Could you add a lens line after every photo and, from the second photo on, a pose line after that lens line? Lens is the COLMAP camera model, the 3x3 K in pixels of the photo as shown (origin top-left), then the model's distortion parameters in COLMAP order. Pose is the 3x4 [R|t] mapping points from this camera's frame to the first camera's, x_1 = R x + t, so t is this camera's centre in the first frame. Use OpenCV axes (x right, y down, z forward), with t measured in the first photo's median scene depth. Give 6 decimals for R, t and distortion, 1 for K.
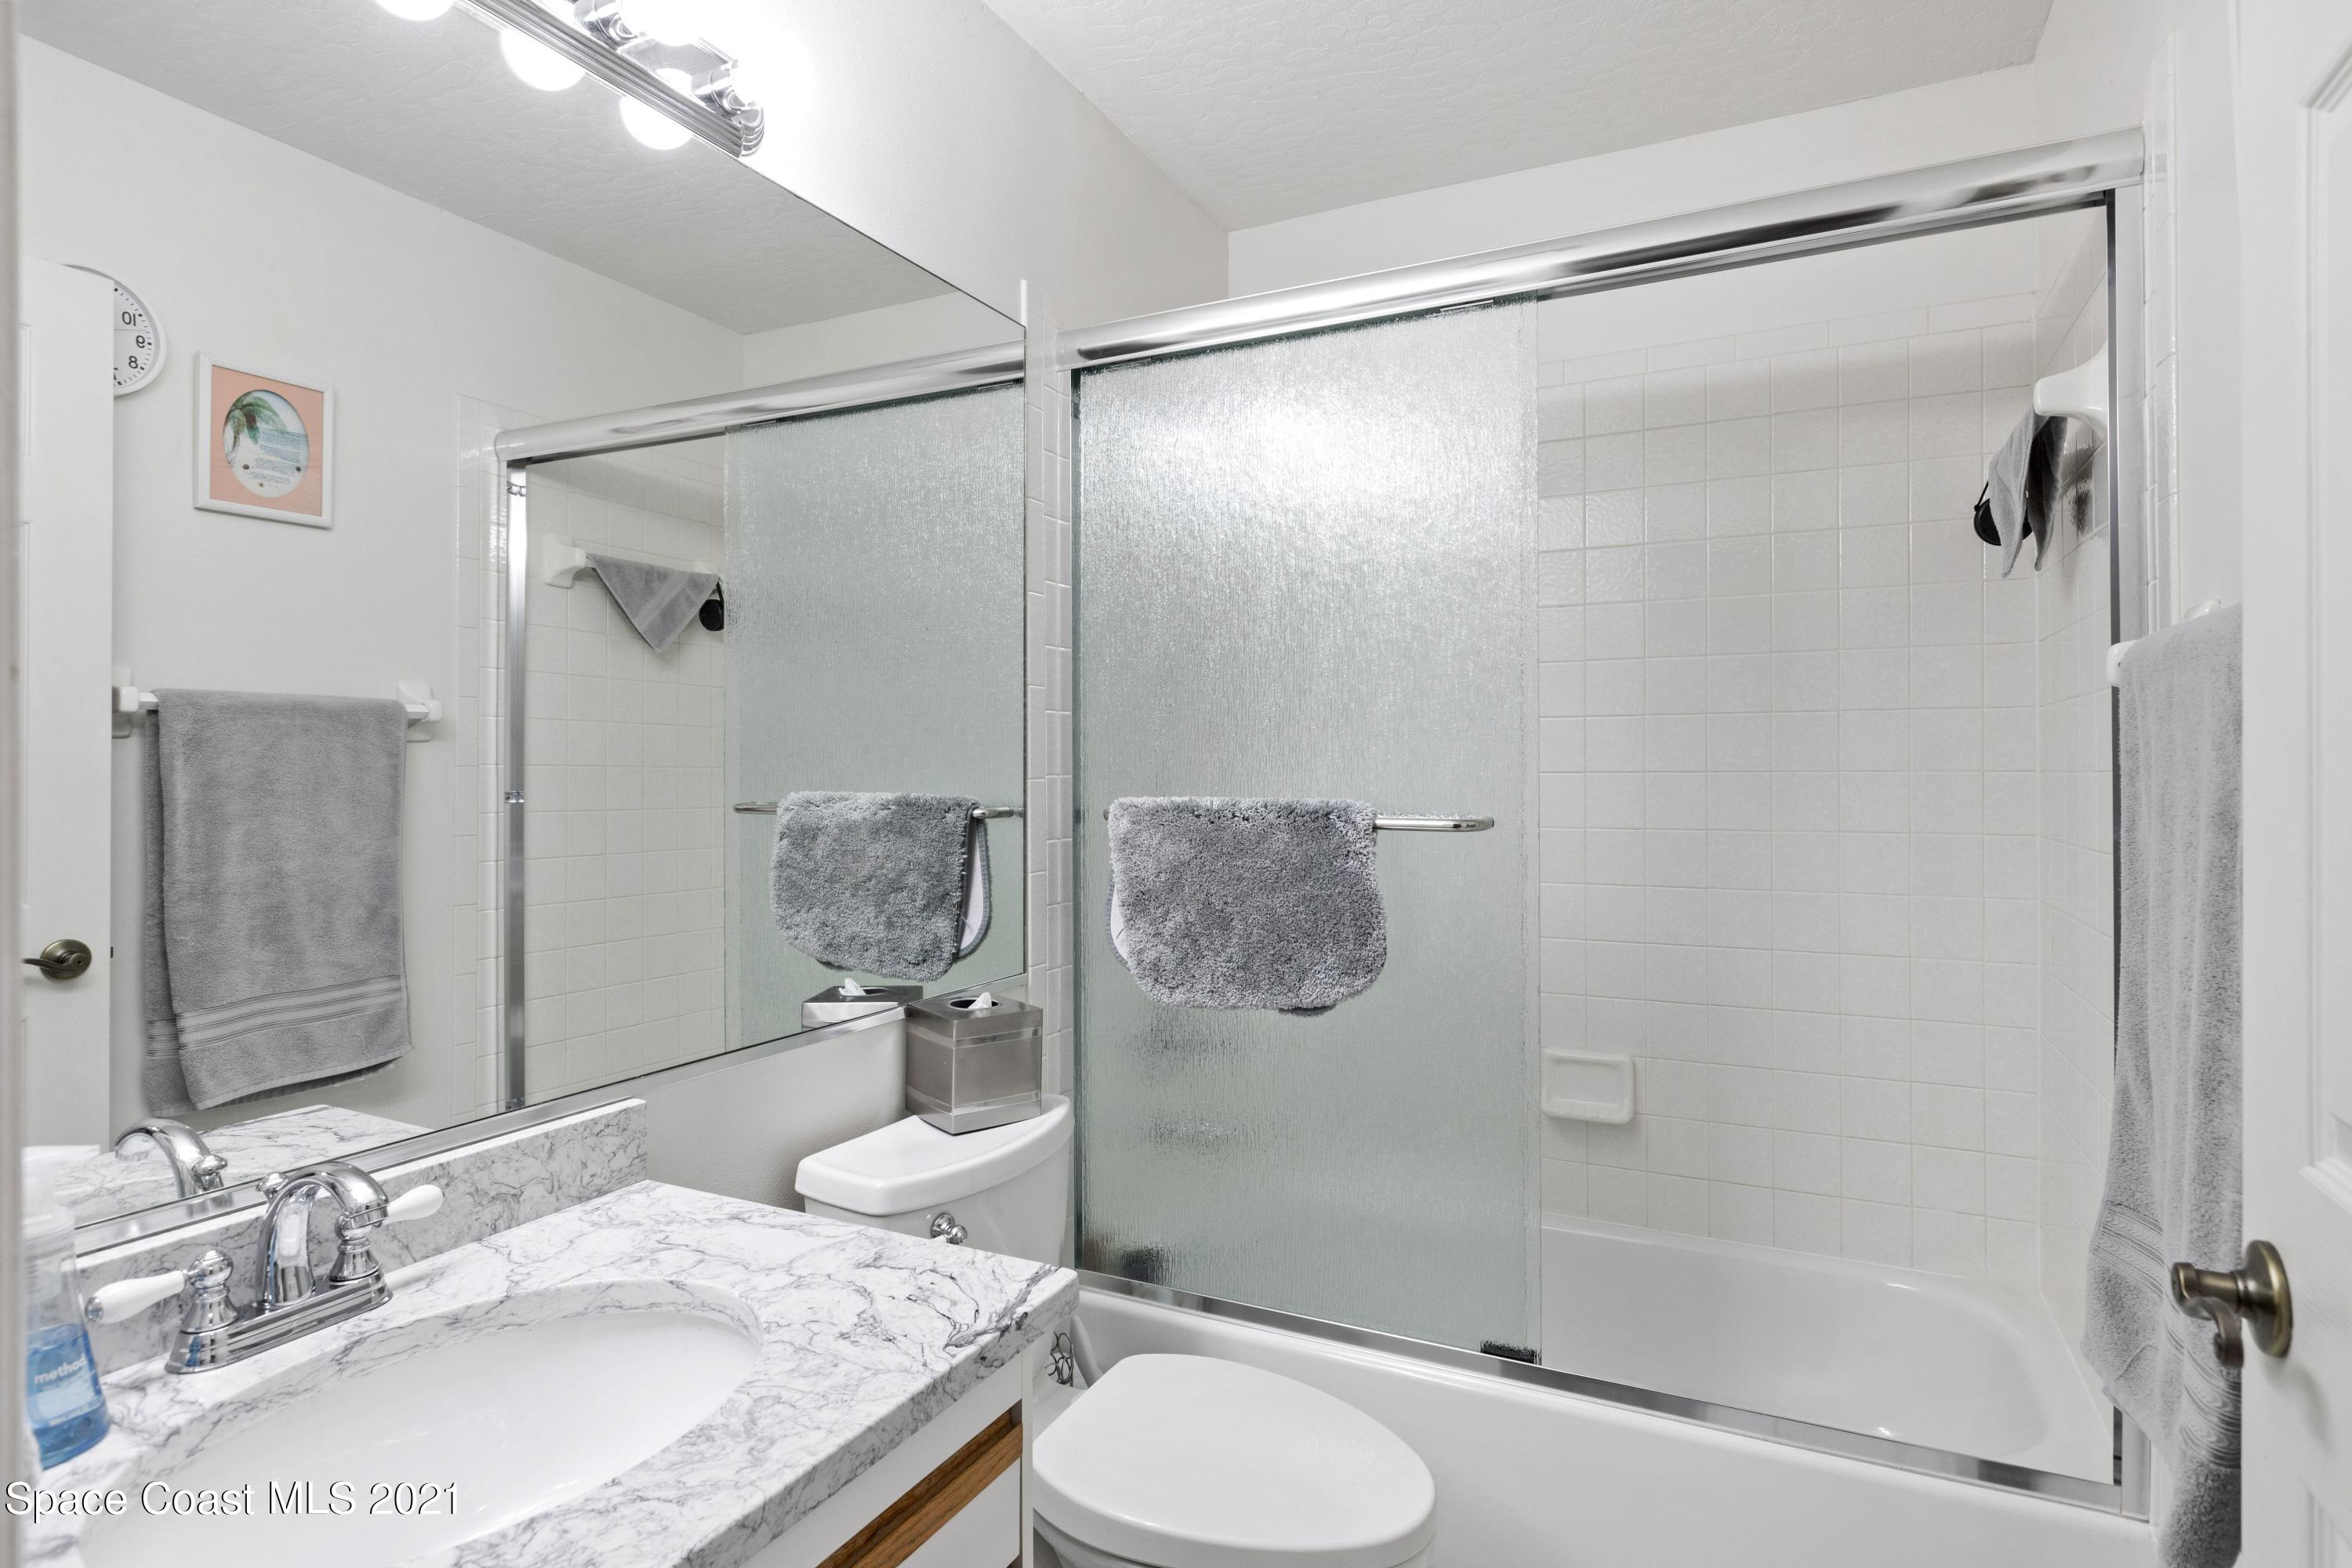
lens RADIAL K [[1222.7, 0, 1166.4], [0, 1222.7, 801.4], [0, 0, 1]] dist [0.001667, -0.000255]
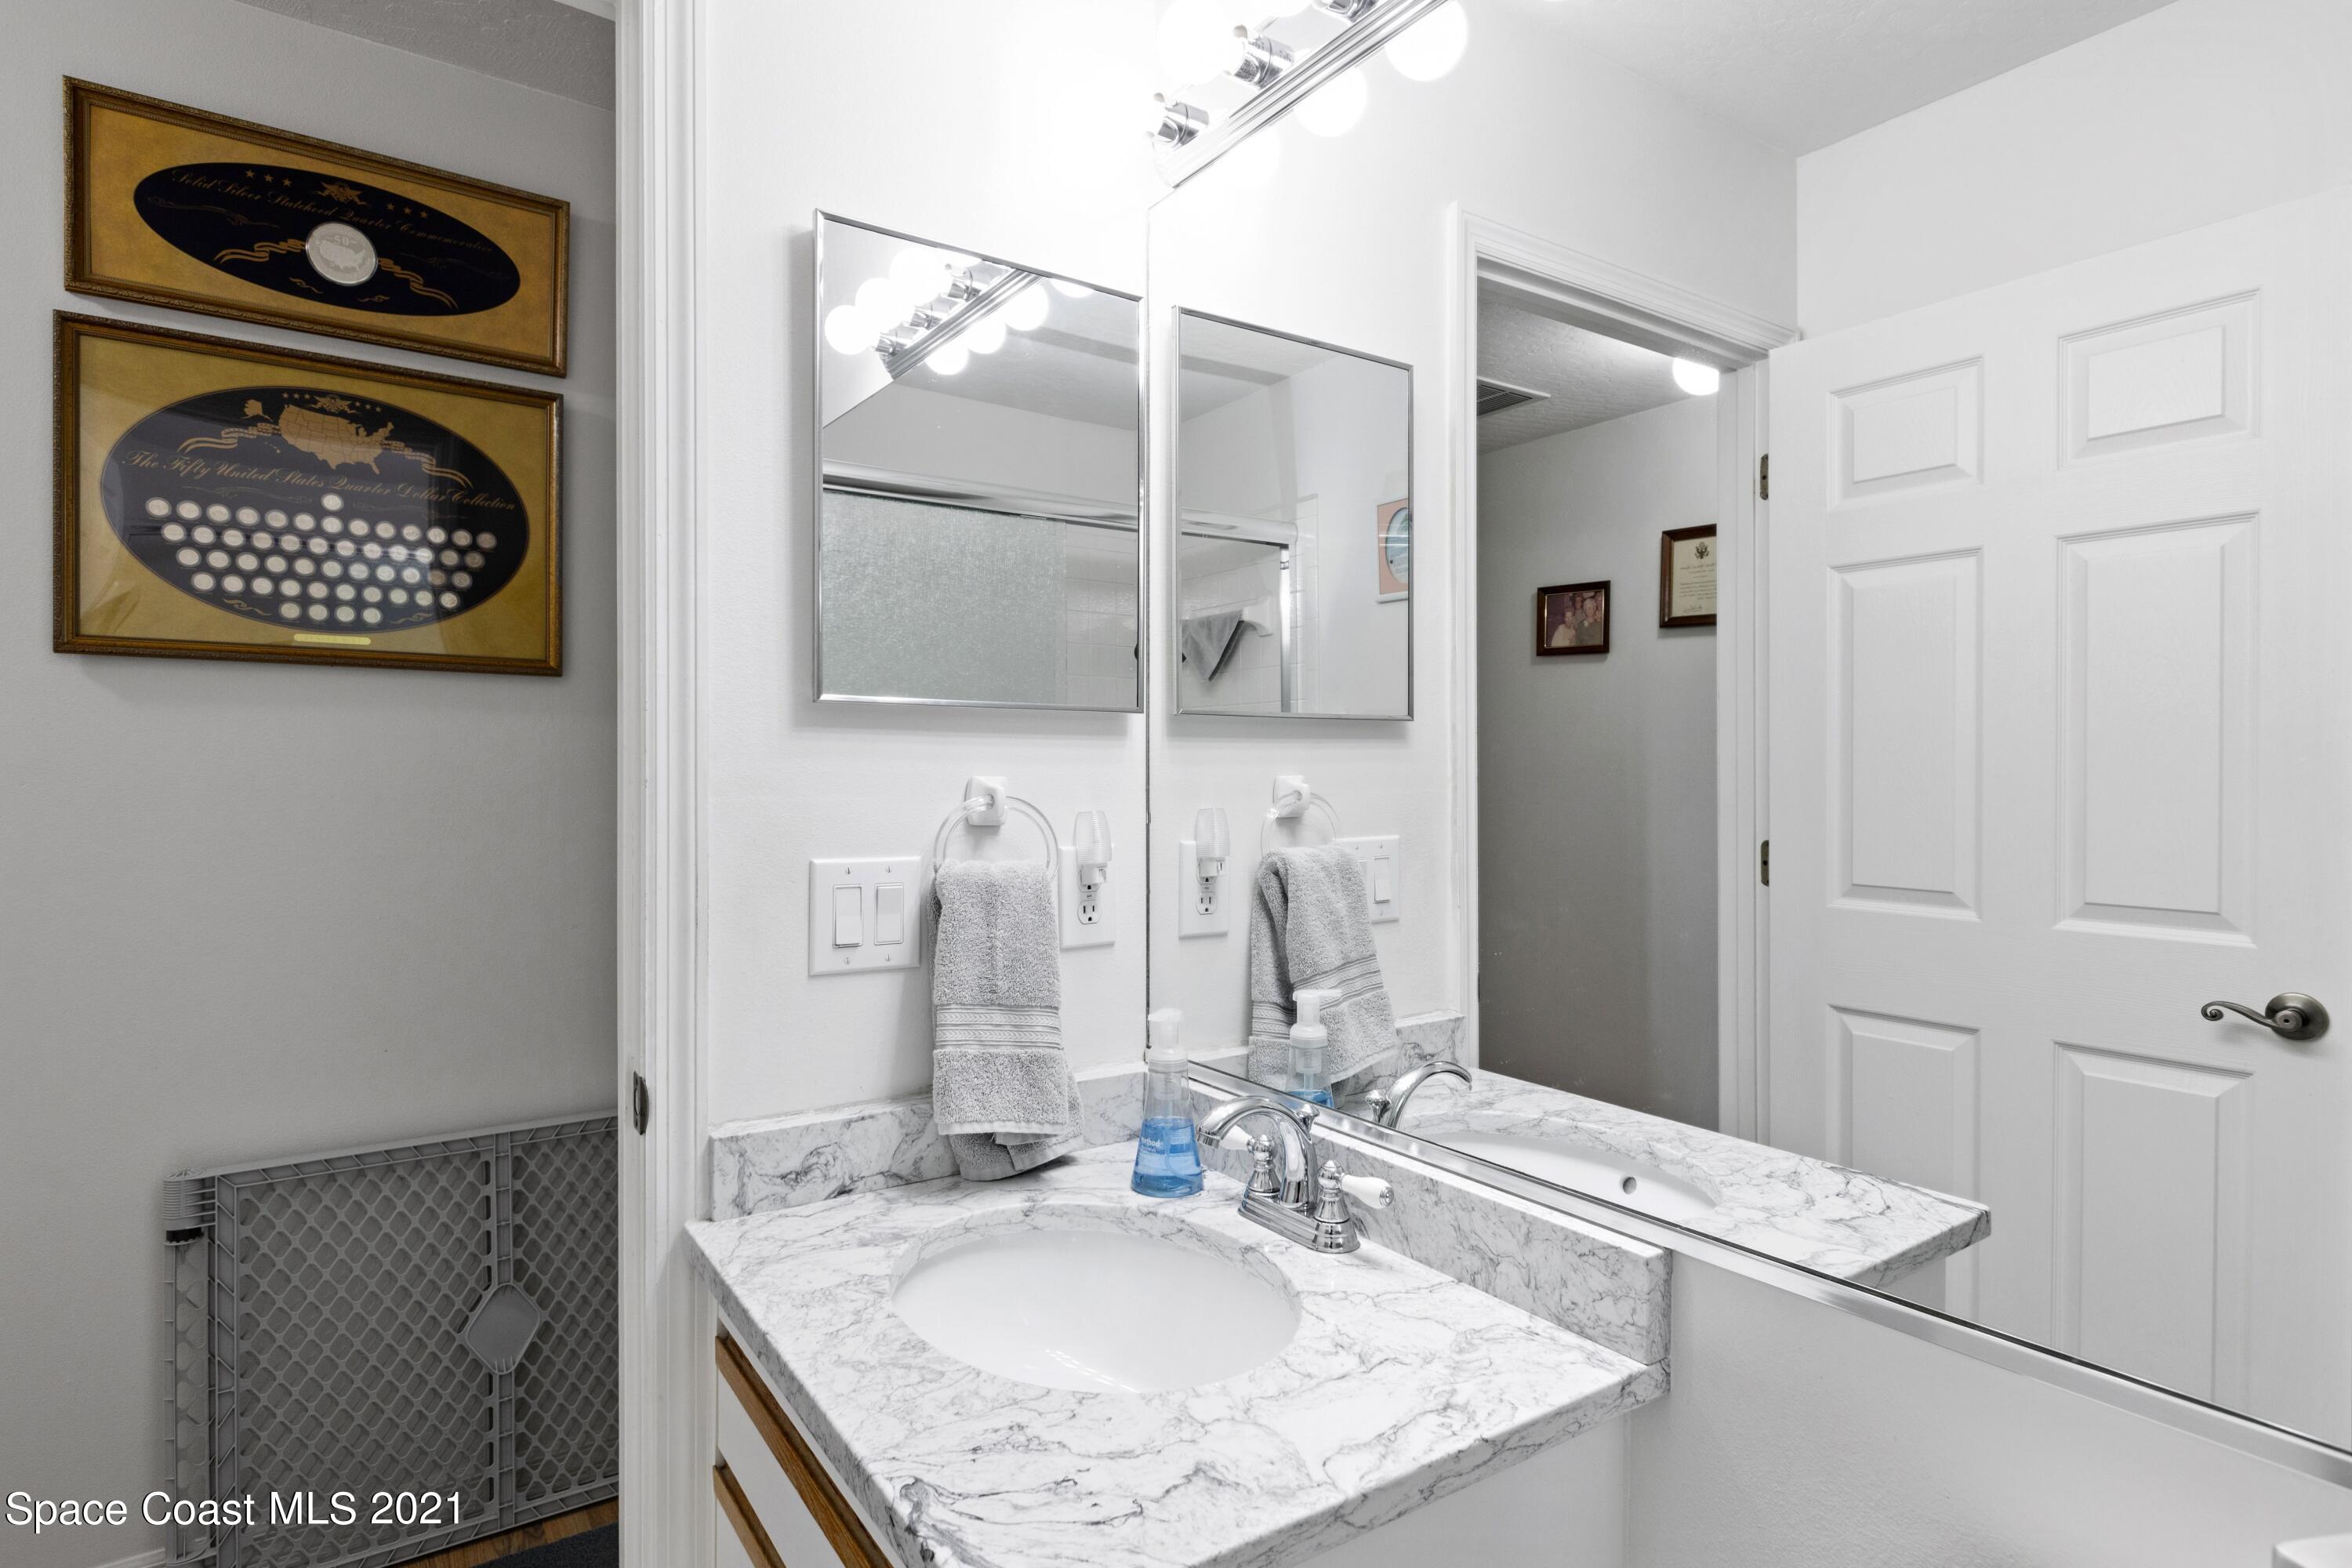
lens RADIAL K [[1222.7, 0, 1166.4], [0, 1222.7, 801.4], [0, 0, 1]] dist [0.001667, -0.000255]
pose [[-0.484689, 0.019474, -0.874470, 0.395154], [-0.024055, 0.999077, 0.035582, -0.045576], [0.874356, 0.038282, -0.483774, 1.314624]]
